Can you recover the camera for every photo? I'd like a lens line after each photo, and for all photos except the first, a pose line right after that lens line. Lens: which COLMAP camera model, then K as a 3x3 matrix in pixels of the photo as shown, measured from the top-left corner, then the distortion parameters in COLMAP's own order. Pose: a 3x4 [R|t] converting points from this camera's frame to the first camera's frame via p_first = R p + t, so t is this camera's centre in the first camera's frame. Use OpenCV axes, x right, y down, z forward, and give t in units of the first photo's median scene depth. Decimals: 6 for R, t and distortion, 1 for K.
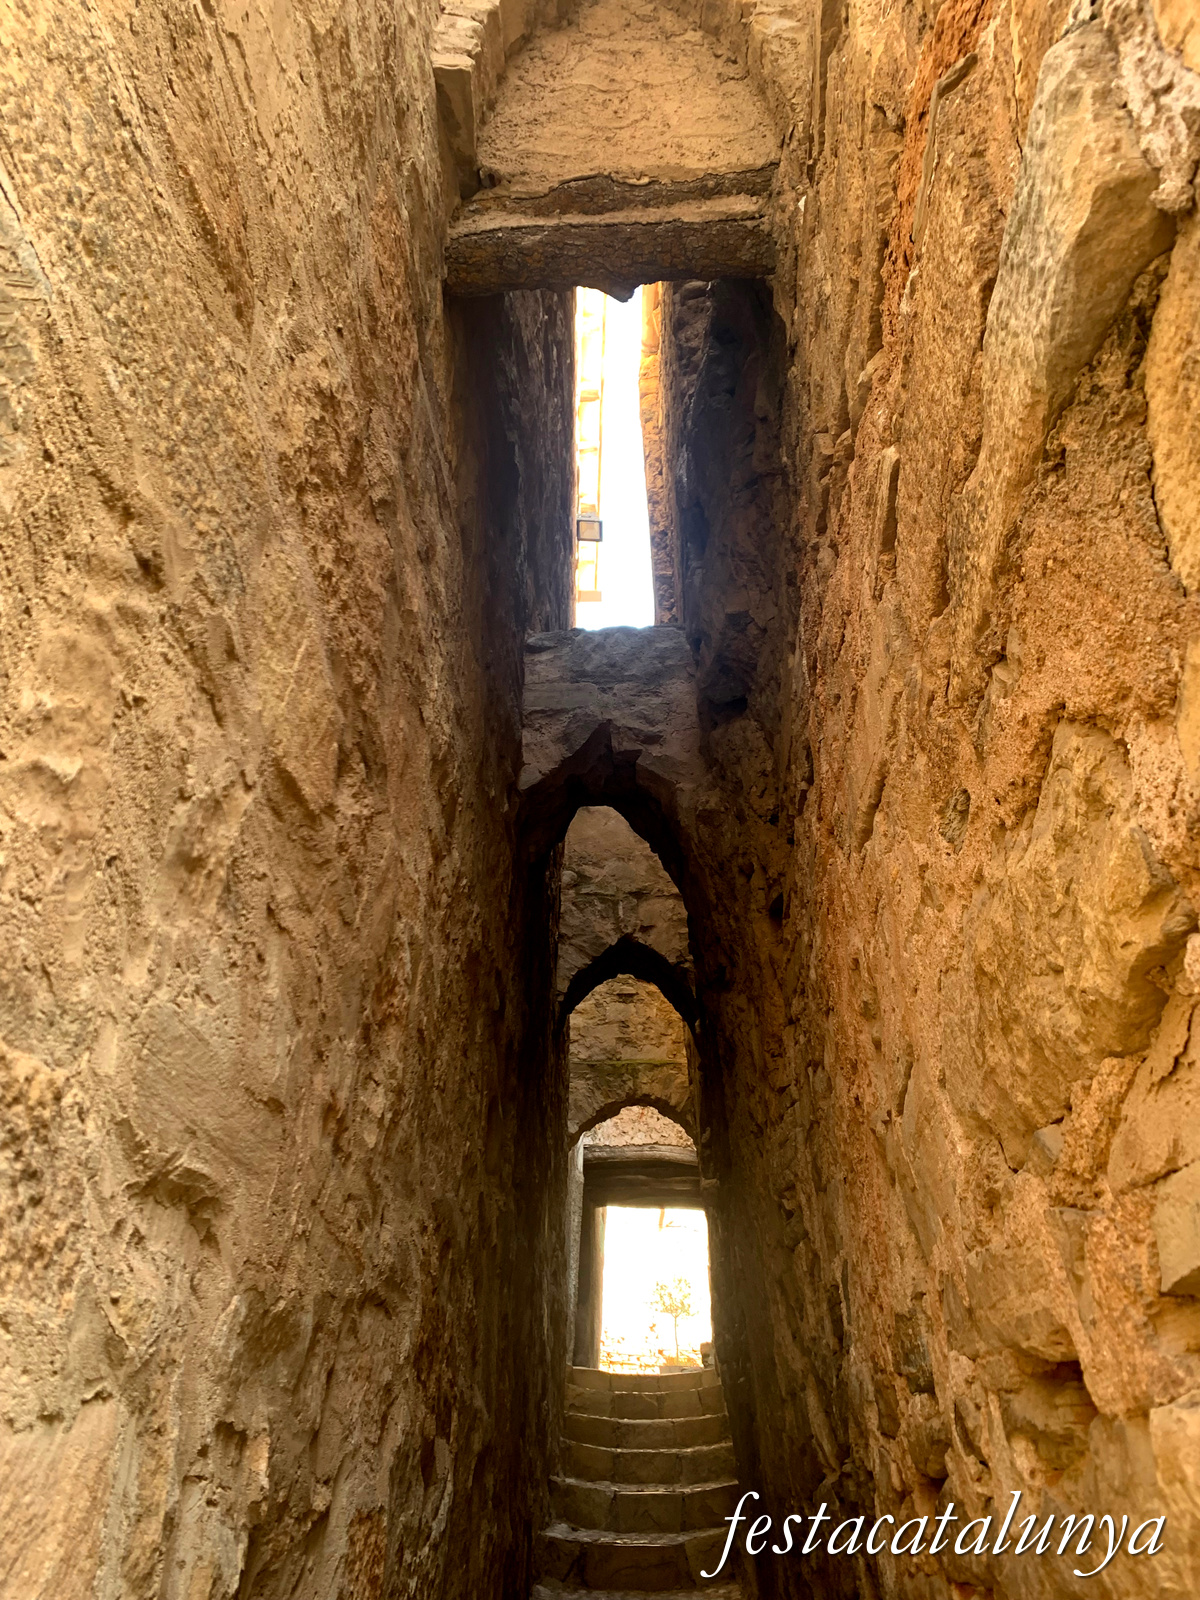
lens RADIAL K [[1220.5, 0, 597.7], [0, 1220.5, 760.3], [0, 0, 1]] dist [0.080197, -0.125417]
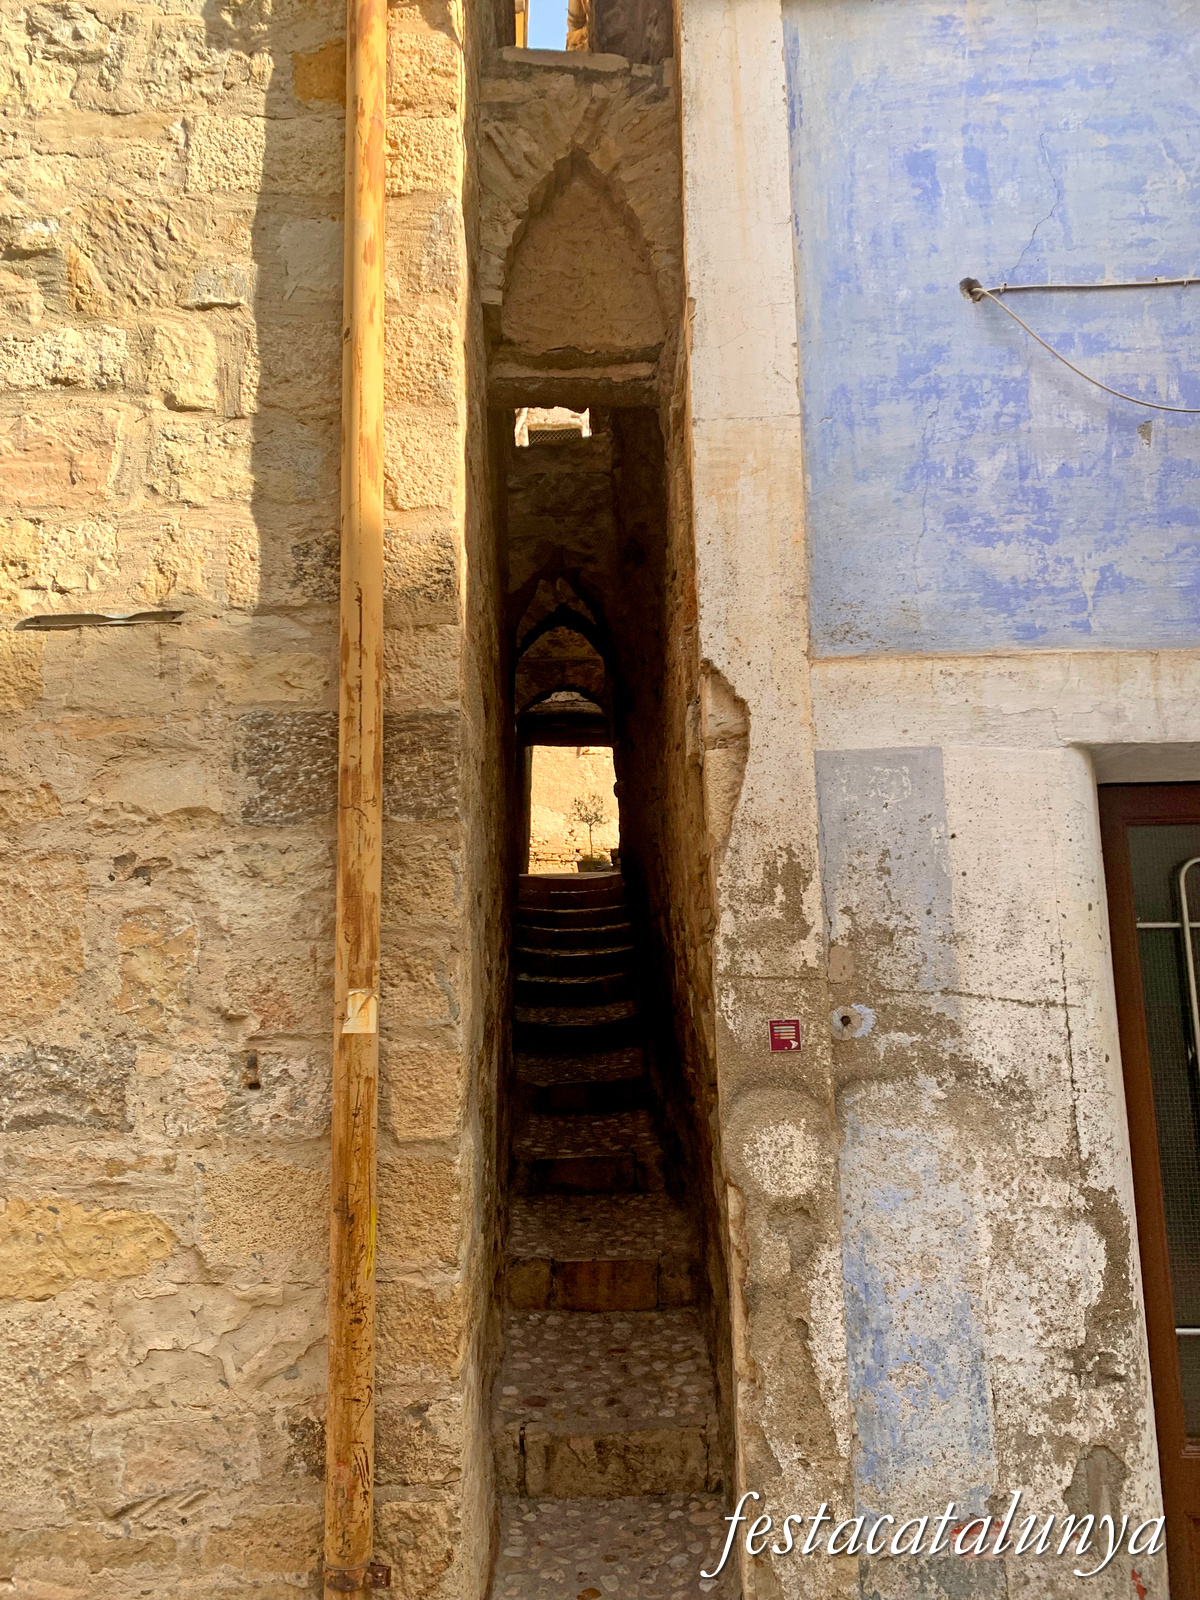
lens RADIAL K [[1220.5, 0, 597.7], [0, 1220.5, 760.3], [0, 0, 1]] dist [0.080197, -0.125417]
pose [[0.997659, -0.017261, 0.066168, -0.021015], [-0.008507, 0.928773, 0.370551, -0.138661], [-0.067851, -0.370247, 0.926452, -0.227834]]
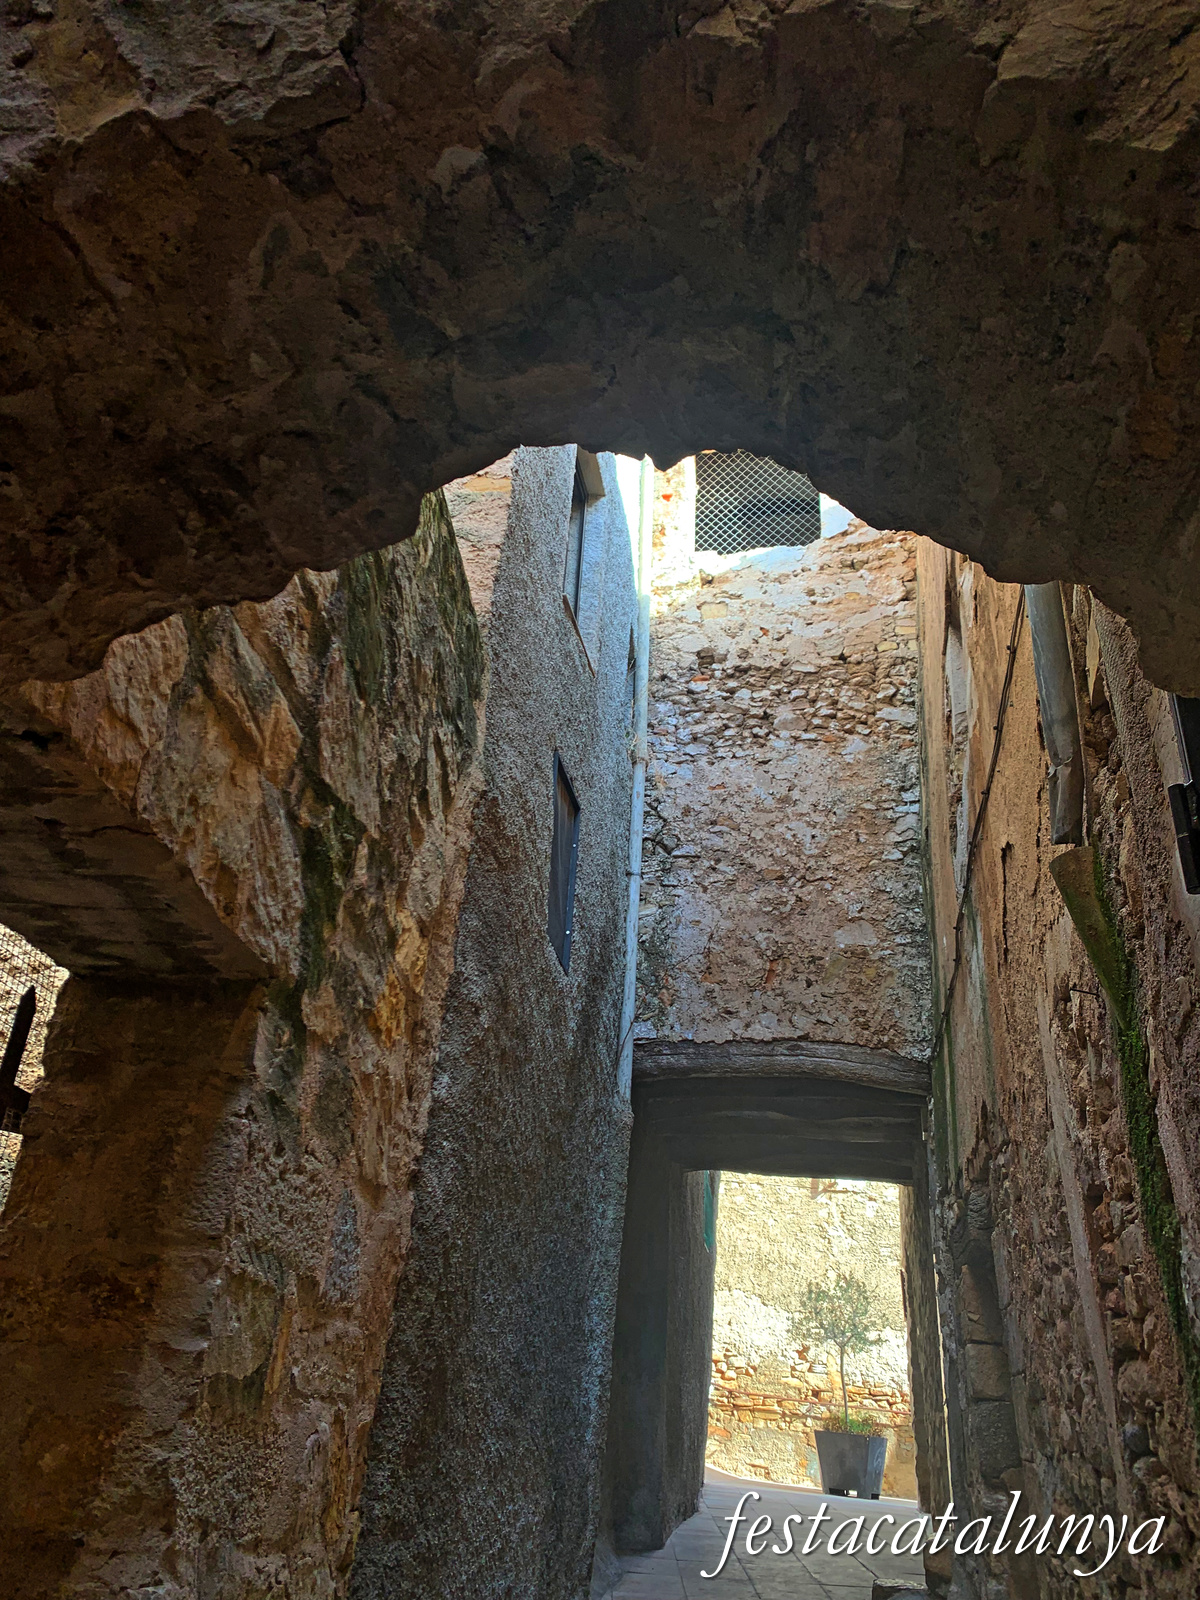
lens RADIAL K [[1220.5, 0, 597.7], [0, 1220.5, 760.3], [0, 0, 1]] dist [0.080197, -0.125417]
pose [[0.992772, -0.007885, -0.119755, 0.056160], [0.014030, 0.998623, 0.050555, 0.387849], [0.119192, -0.051870, 0.991515, 1.157099]]
